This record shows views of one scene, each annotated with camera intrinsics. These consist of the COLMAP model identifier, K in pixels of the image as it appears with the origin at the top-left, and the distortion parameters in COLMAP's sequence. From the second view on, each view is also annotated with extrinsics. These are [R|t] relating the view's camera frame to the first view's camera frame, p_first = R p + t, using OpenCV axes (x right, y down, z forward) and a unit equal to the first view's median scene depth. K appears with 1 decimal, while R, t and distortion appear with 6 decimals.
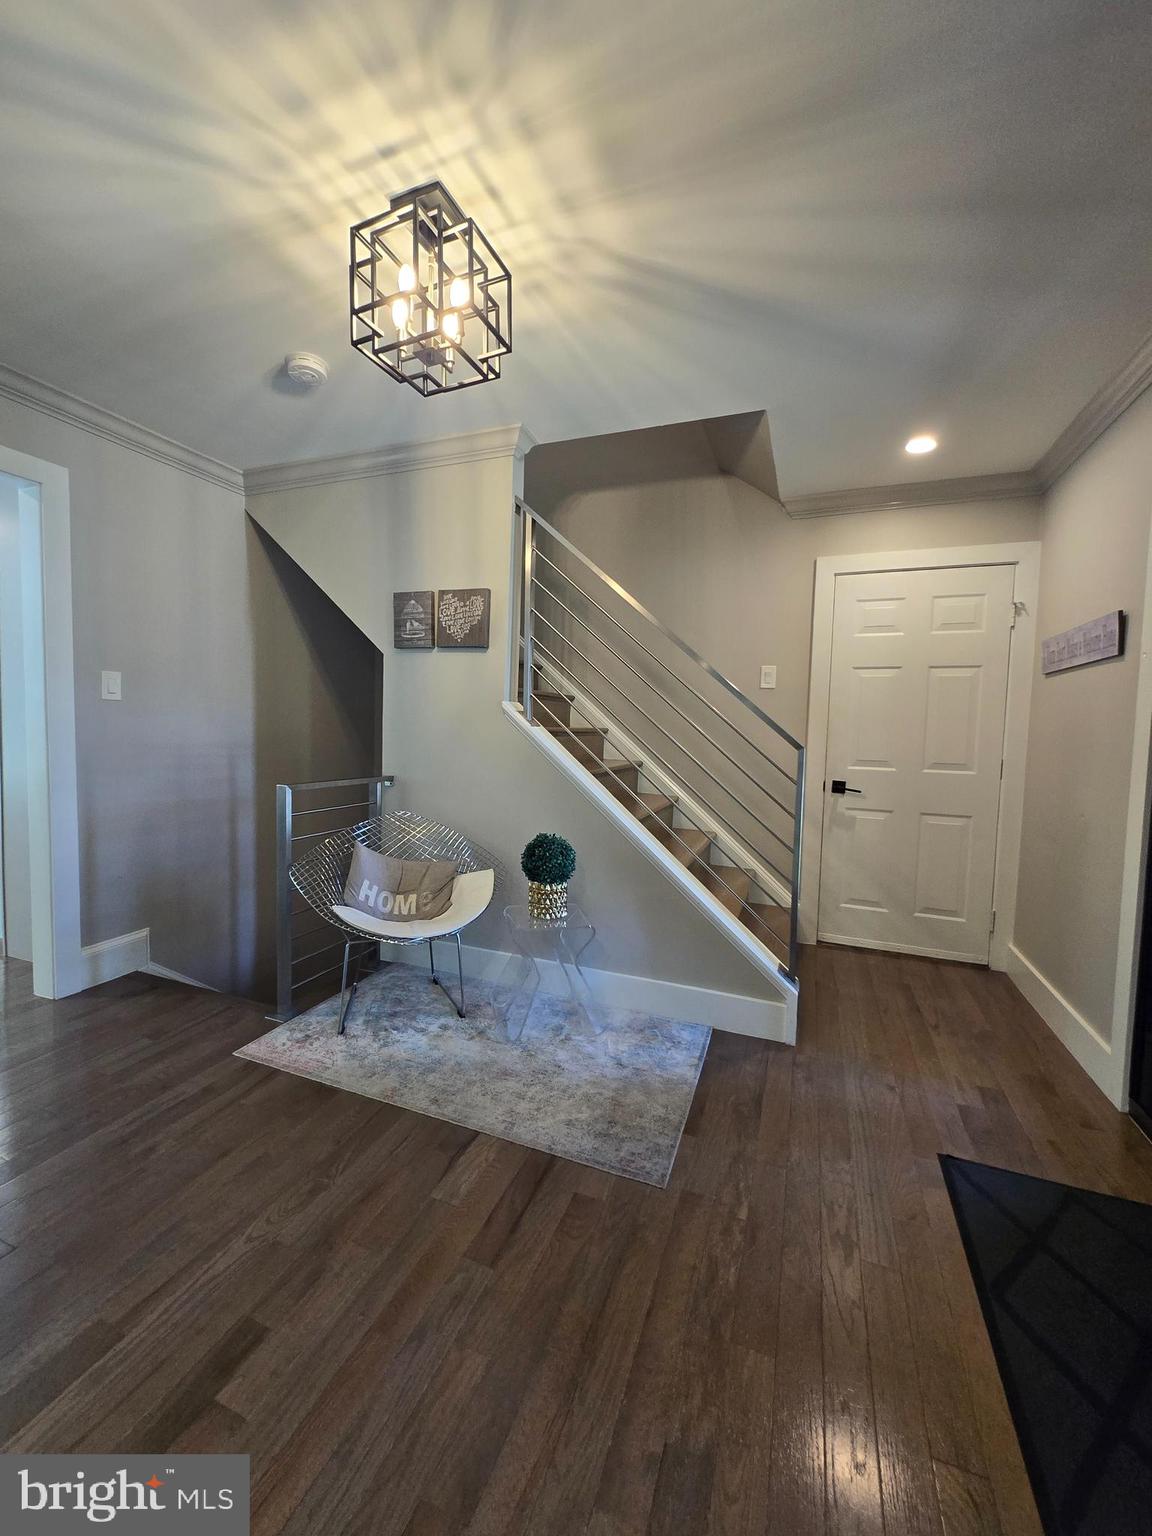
lens RADIAL K [[601.8, 0, 575.3], [0, 601.8, 764.2], [0, 0, 1]] dist [0.004881, -0.001435]
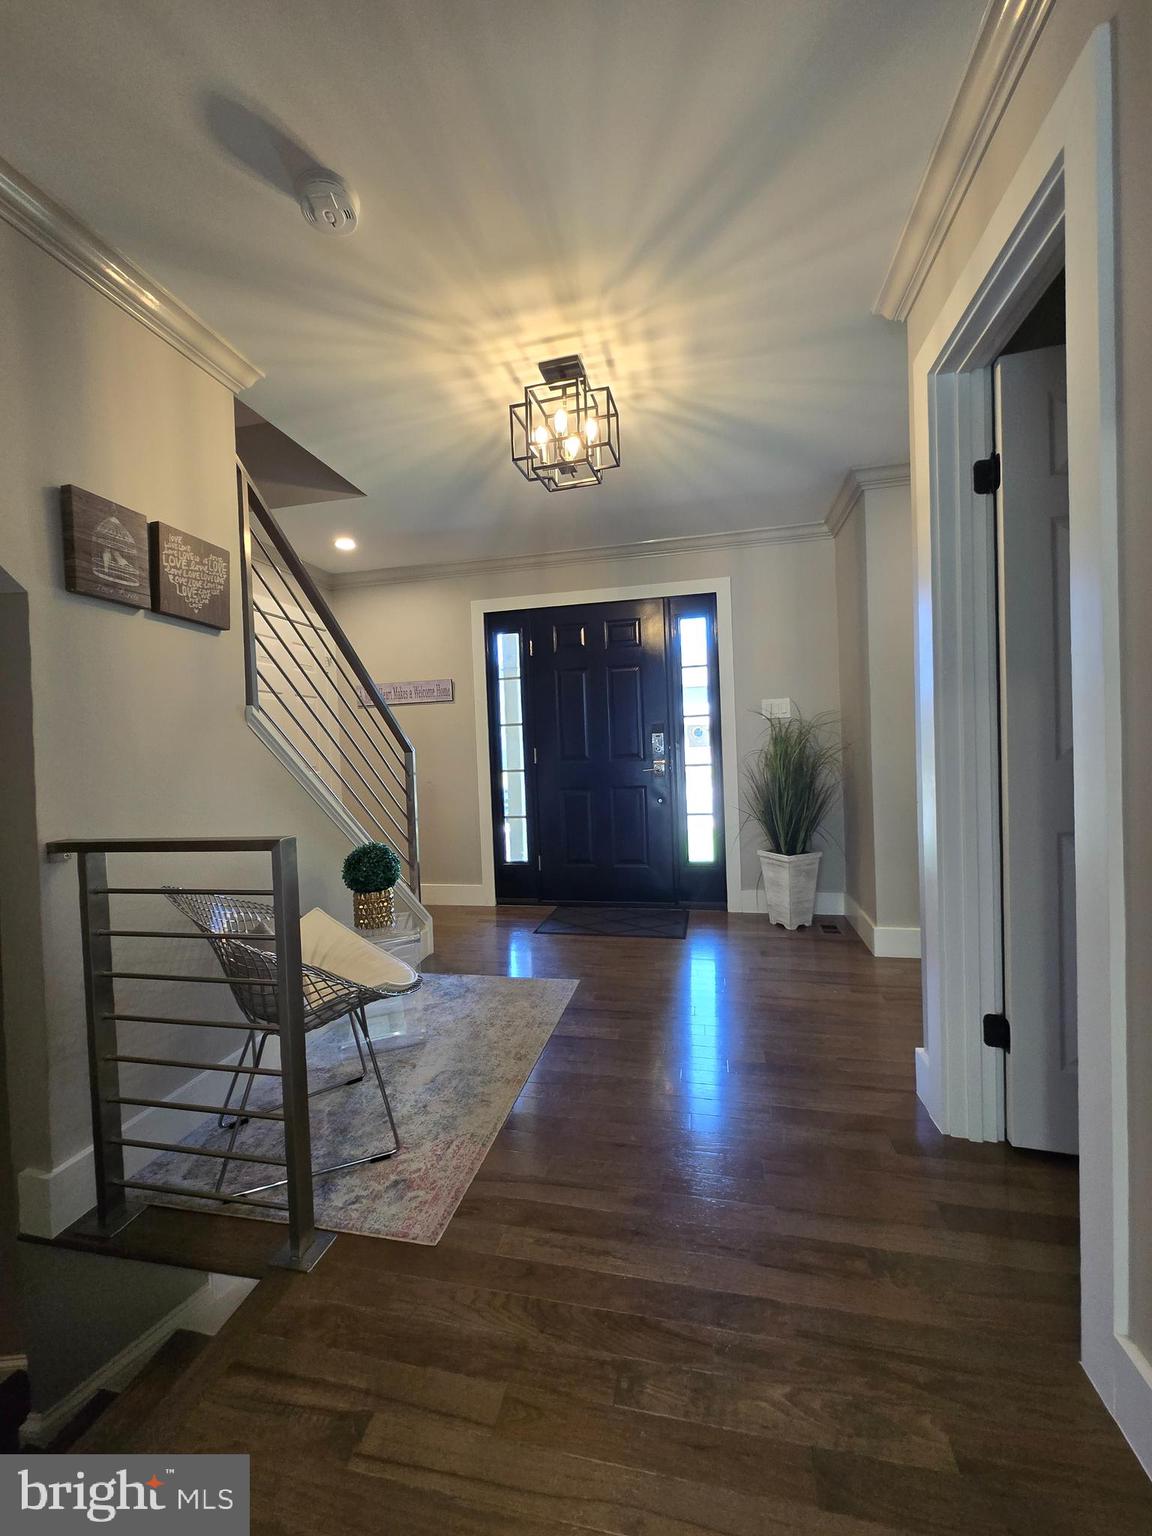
lens RADIAL K [[601.8, 0, 569.3], [0, 601.8, 765.9], [0, 0, 1]] dist [0.004881, -0.001435]
pose [[-0.152099, -0.049601, 0.987120, -1.238849], [0.094645, 0.993419, 0.064501, -0.050295], [-0.983823, 0.103236, -0.146404, 0.940198]]
